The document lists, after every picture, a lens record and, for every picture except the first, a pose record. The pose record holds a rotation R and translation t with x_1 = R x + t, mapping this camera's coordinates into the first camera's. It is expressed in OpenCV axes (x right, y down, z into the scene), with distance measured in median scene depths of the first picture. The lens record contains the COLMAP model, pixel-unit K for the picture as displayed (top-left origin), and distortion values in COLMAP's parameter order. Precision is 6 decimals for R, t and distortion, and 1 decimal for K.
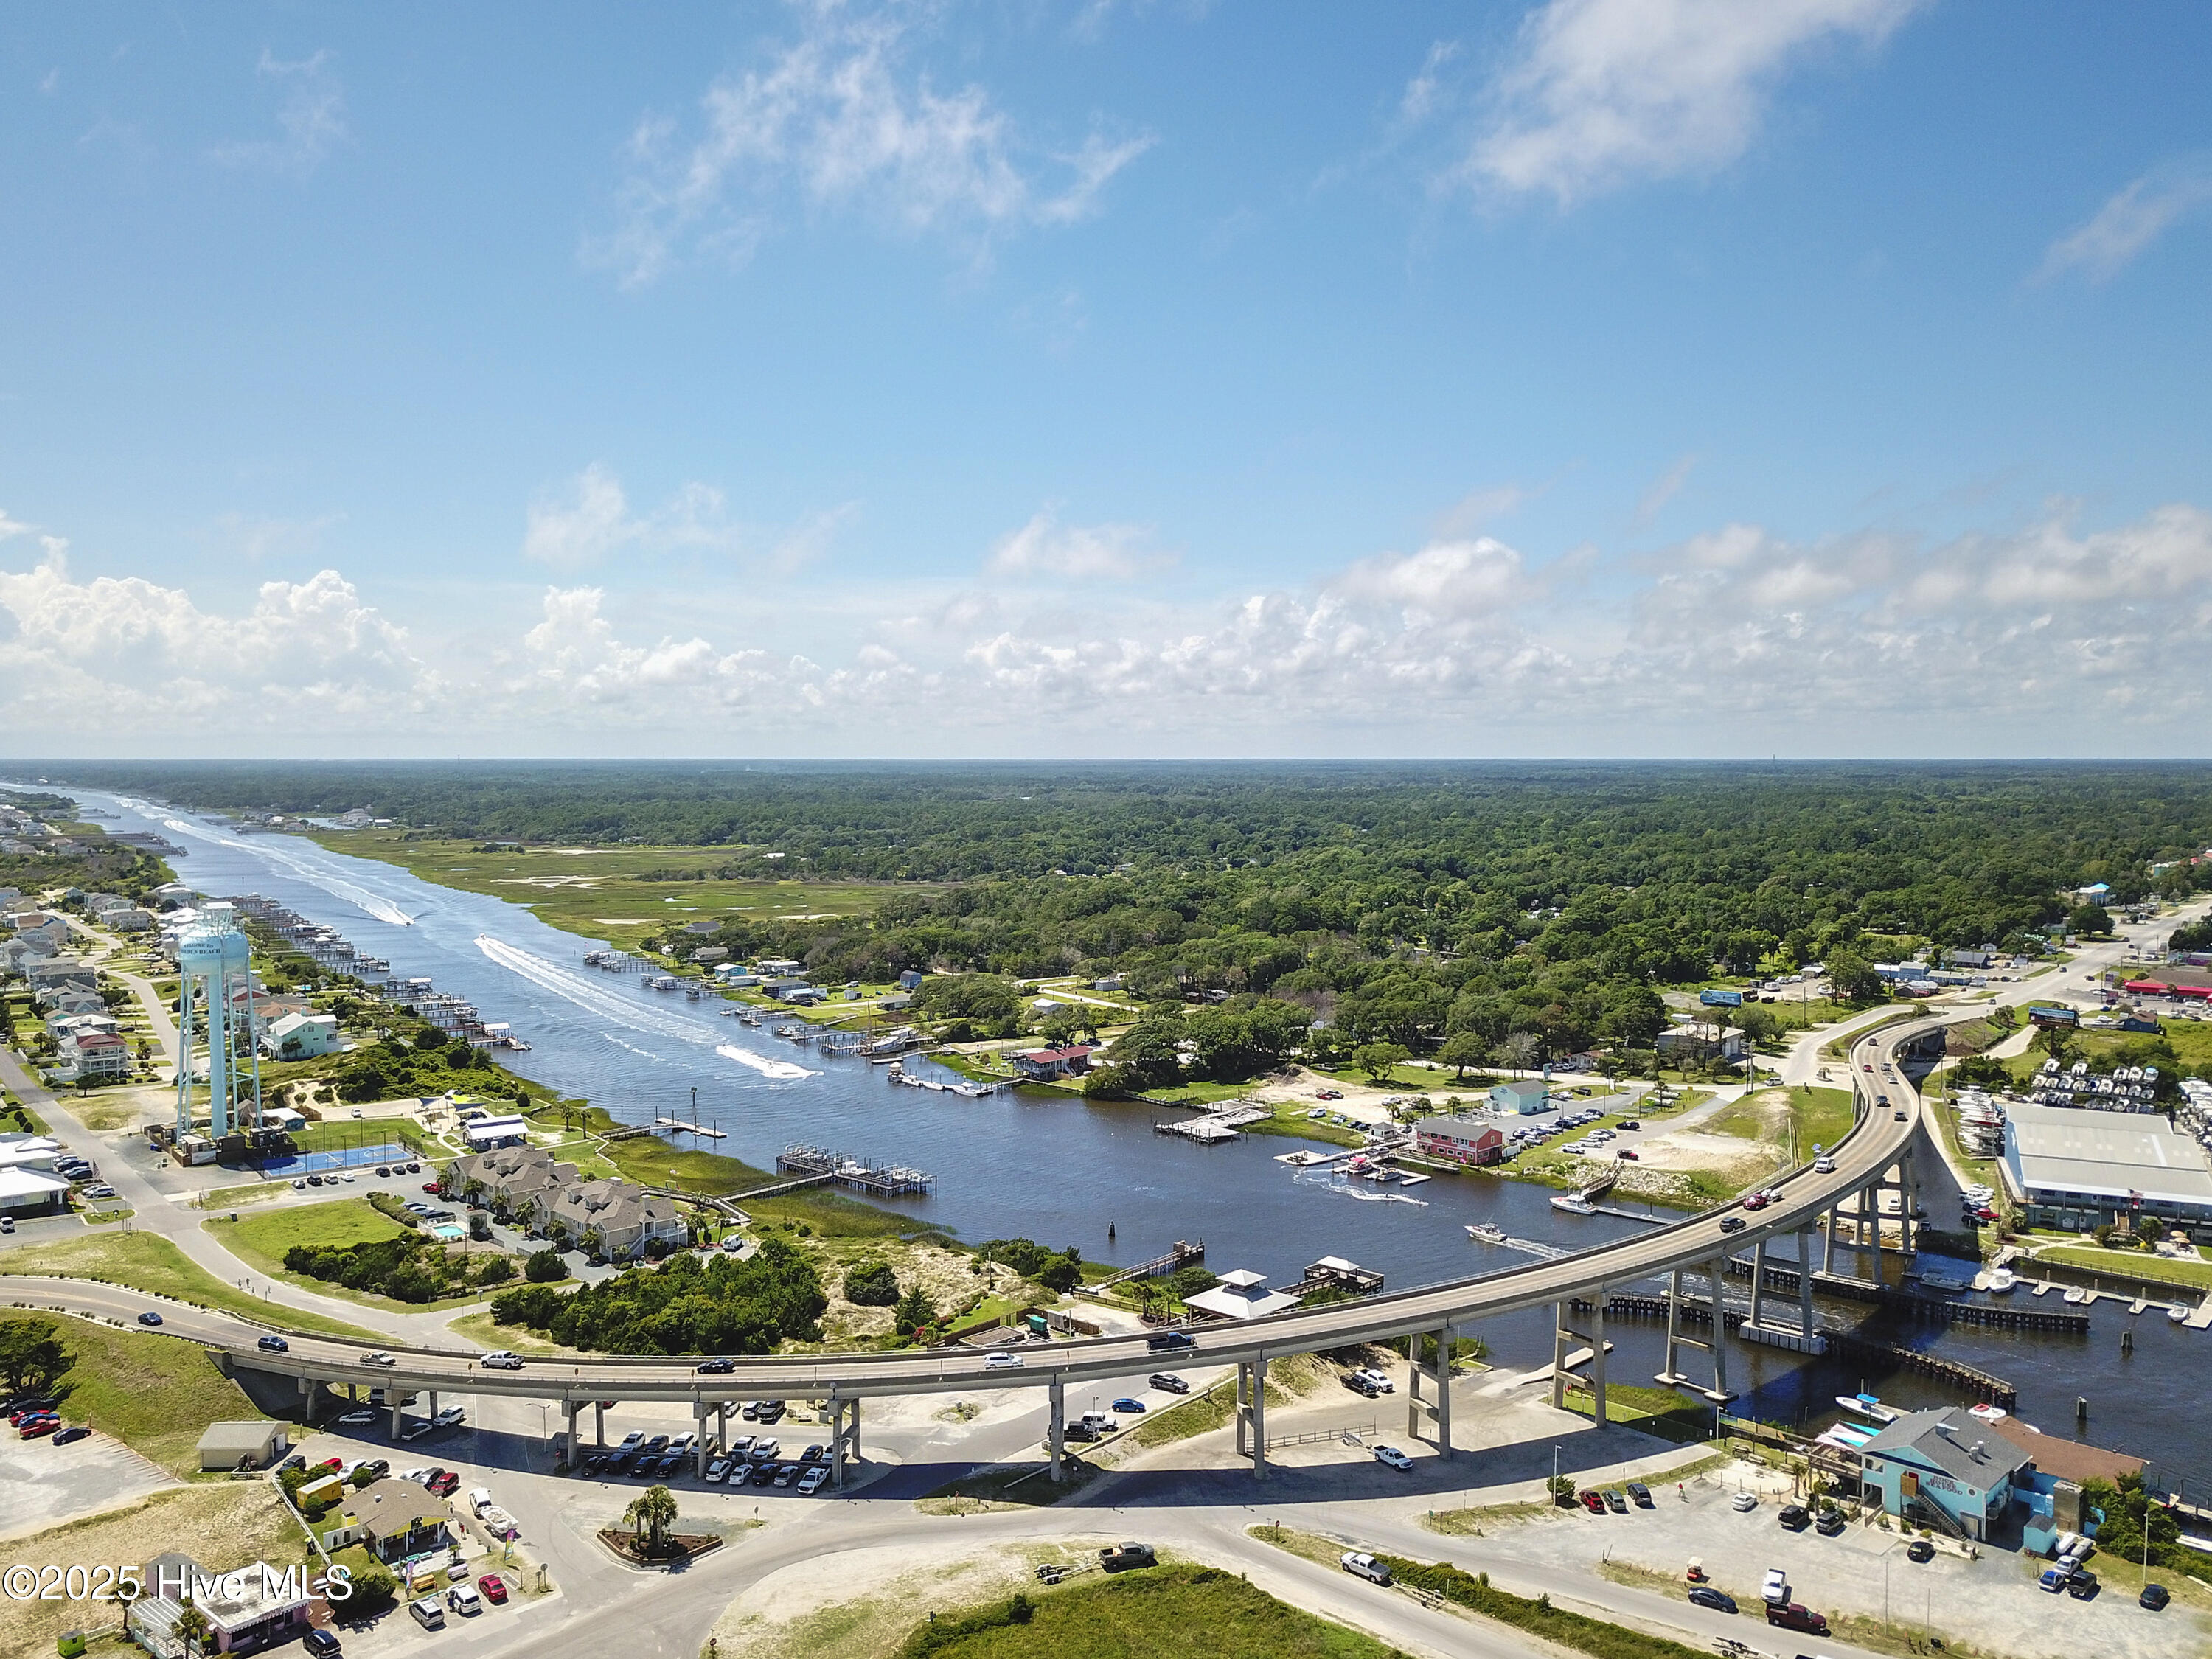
lens RADIAL K [[1728.6, 0, 1106.0], [0, 1728.6, 829.5], [0, 0, 1]] dist [0.013246, 0.008771]
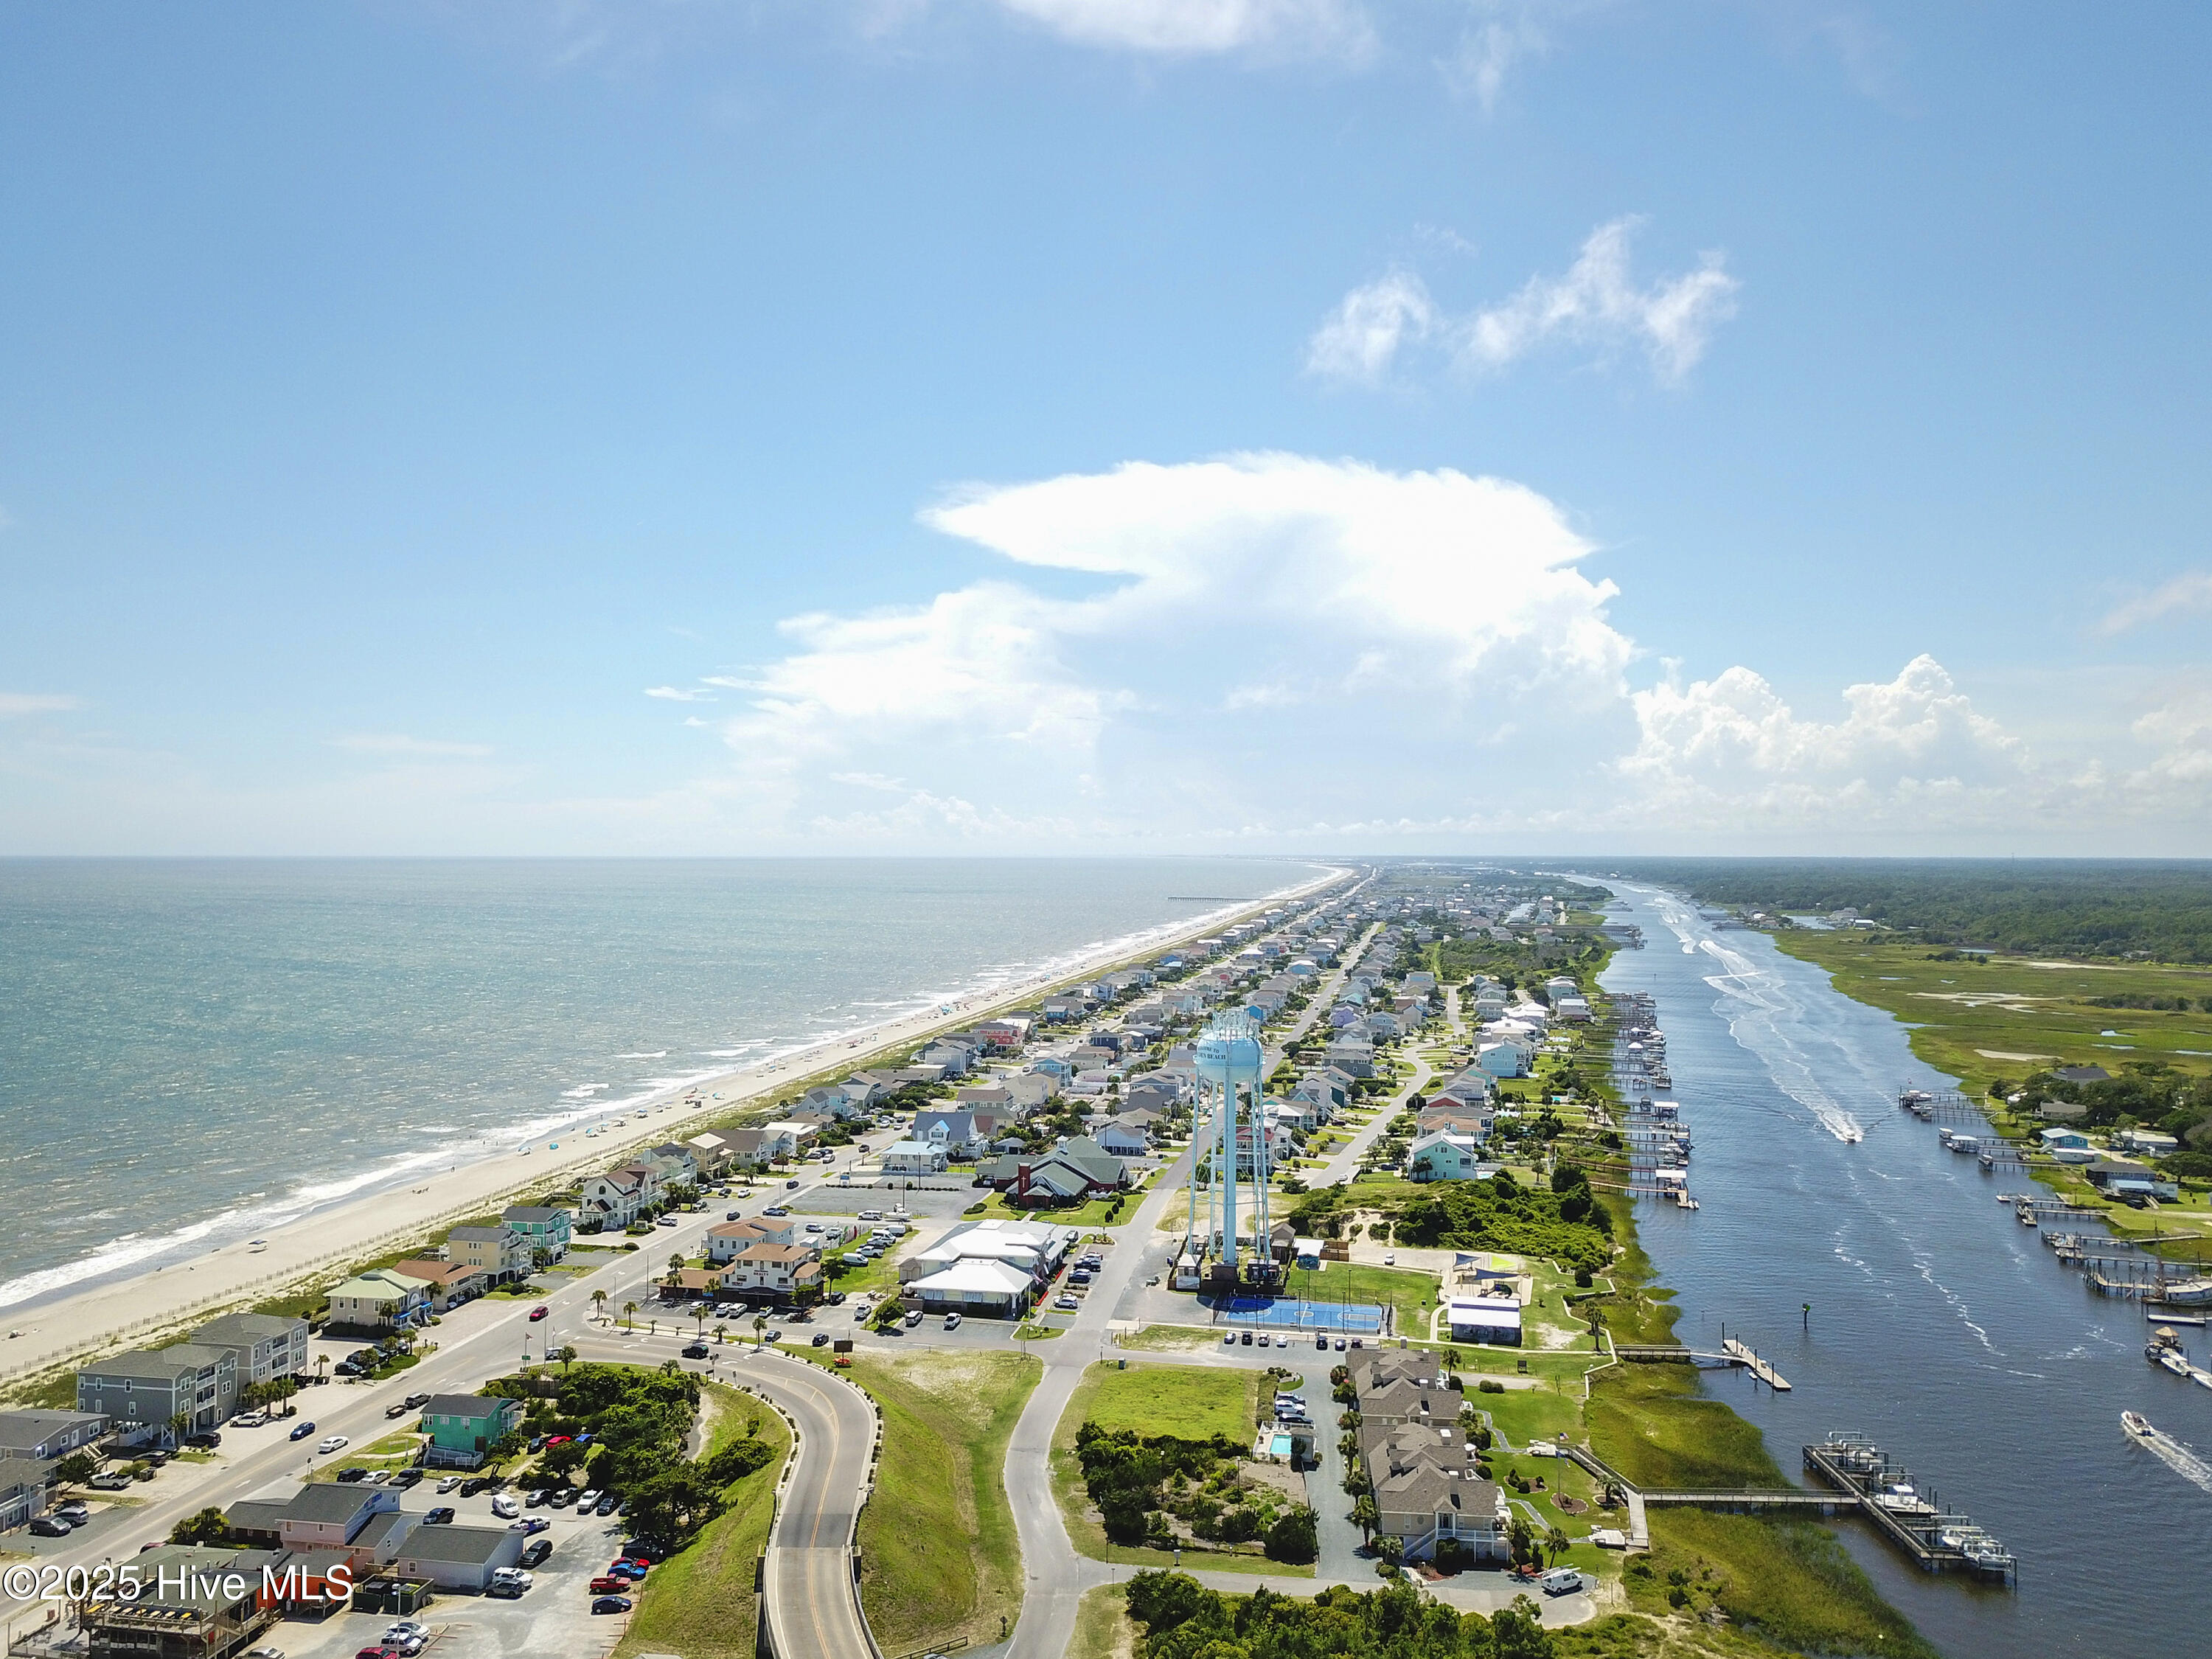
lens RADIAL K [[1728.6, 0, 1106.0], [0, 1728.6, 829.5], [0, 0, 1]] dist [0.013246, 0.008771]
pose [[0.651670, -0.008155, -0.758459, 0.079471], [-0.034861, 0.998563, -0.040690, -0.006074], [0.757701, 0.052957, 0.650450, 0.195497]]
